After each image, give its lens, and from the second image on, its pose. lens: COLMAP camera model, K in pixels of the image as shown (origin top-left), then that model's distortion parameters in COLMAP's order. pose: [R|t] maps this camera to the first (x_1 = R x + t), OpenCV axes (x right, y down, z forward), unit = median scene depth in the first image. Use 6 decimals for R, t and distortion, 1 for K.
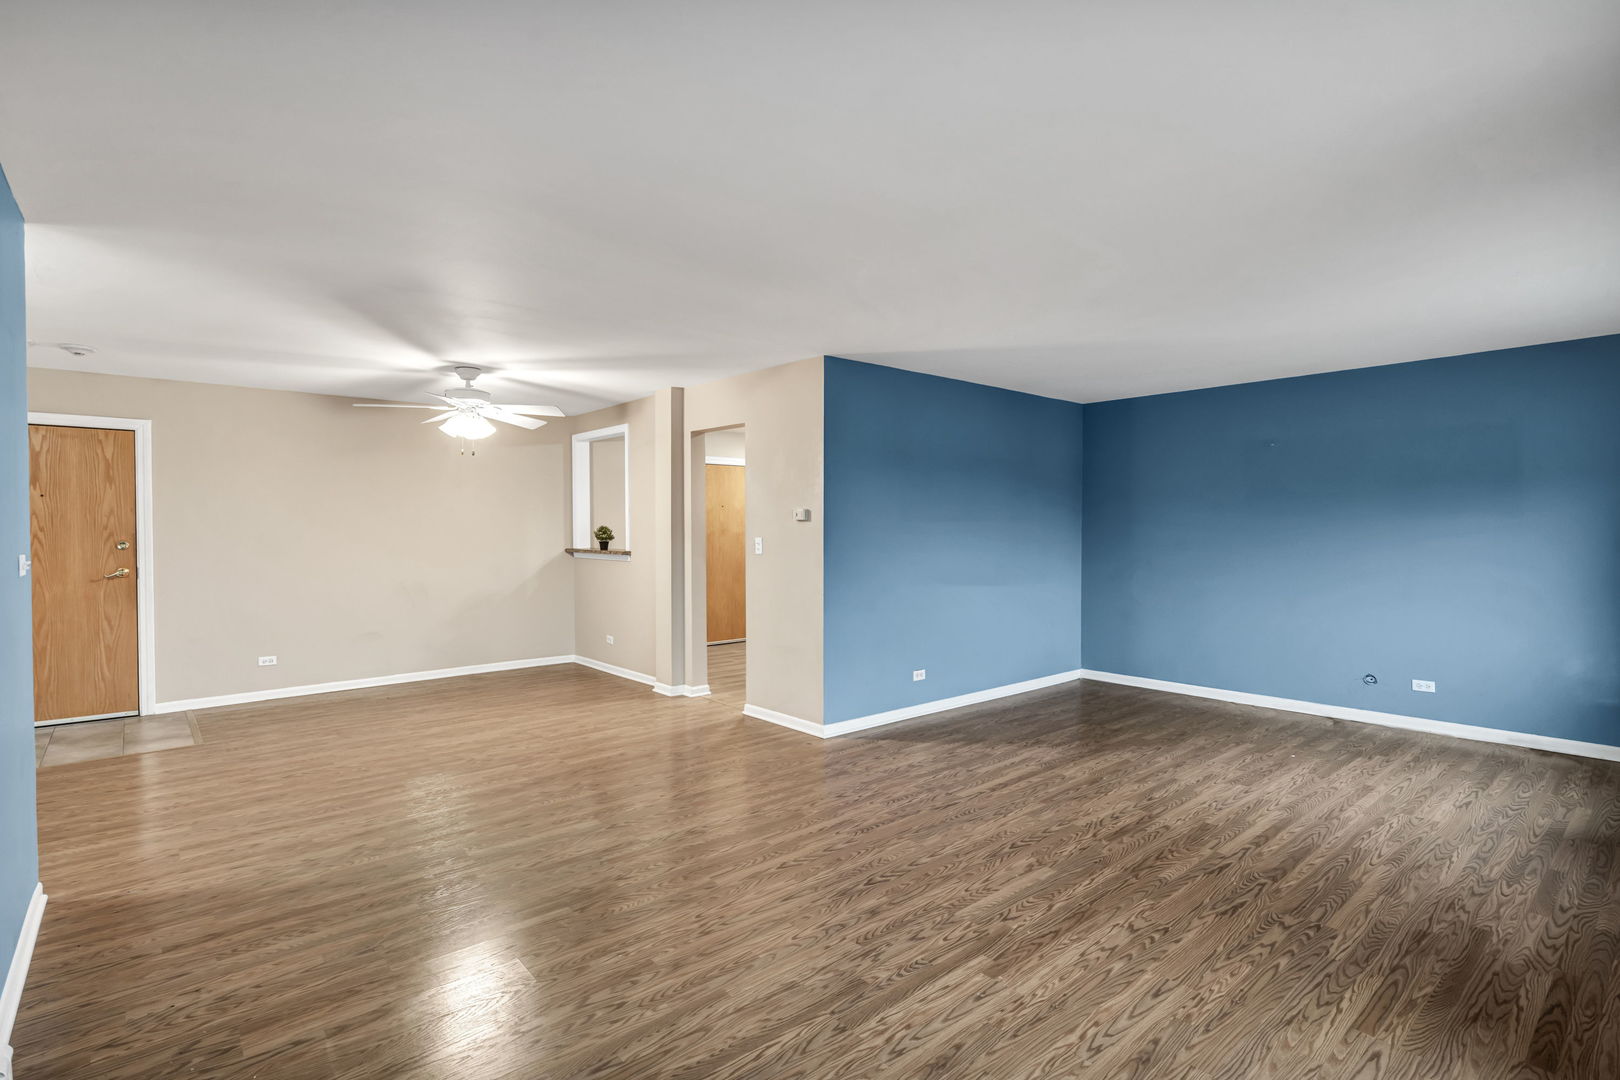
lens RADIAL K [[757.0, 0, 812.7], [0, 757.0, 536.6], [0, 0, 1]] dist [0.000847, 0.000288]
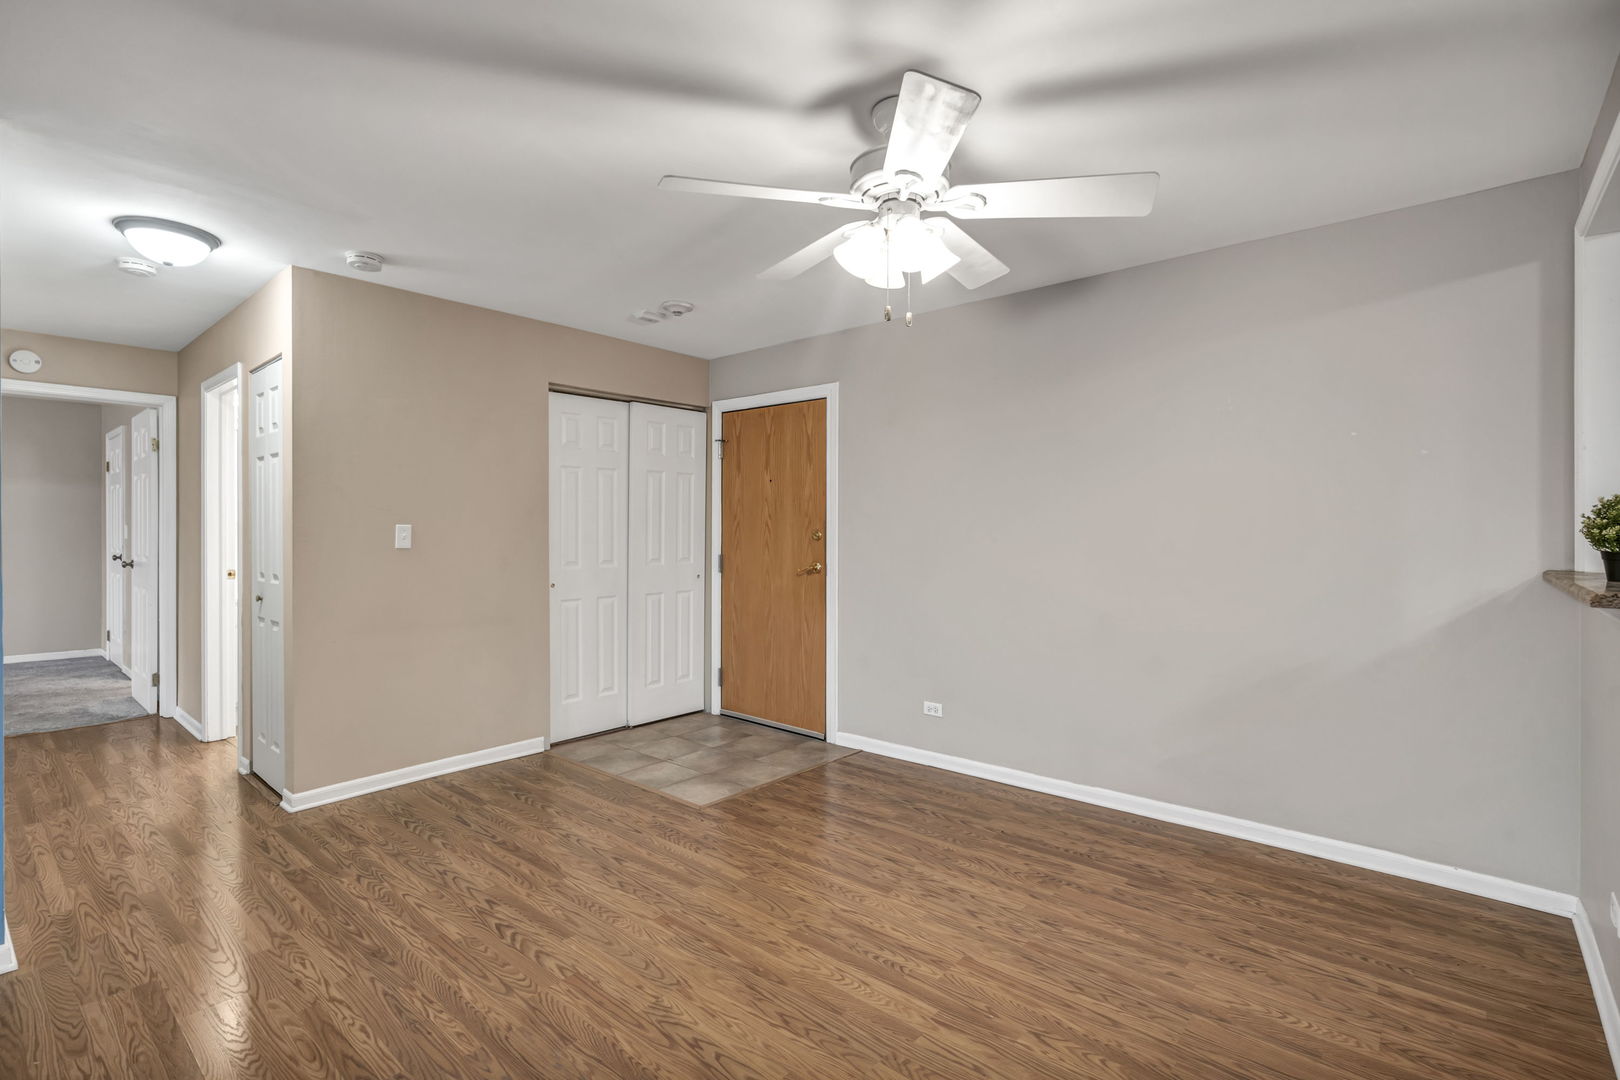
lens RADIAL K [[780.0, 0, 808.3], [0, 780.0, 530.5], [0, 0, 1]] dist [0.013342, -0.001751]
pose [[0.134258, 0.005377, -0.990932, -0.045760], [-0.015244, 0.999878, 0.003360, 0.003849], [0.990829, 0.014654, 0.134324, 0.870829]]
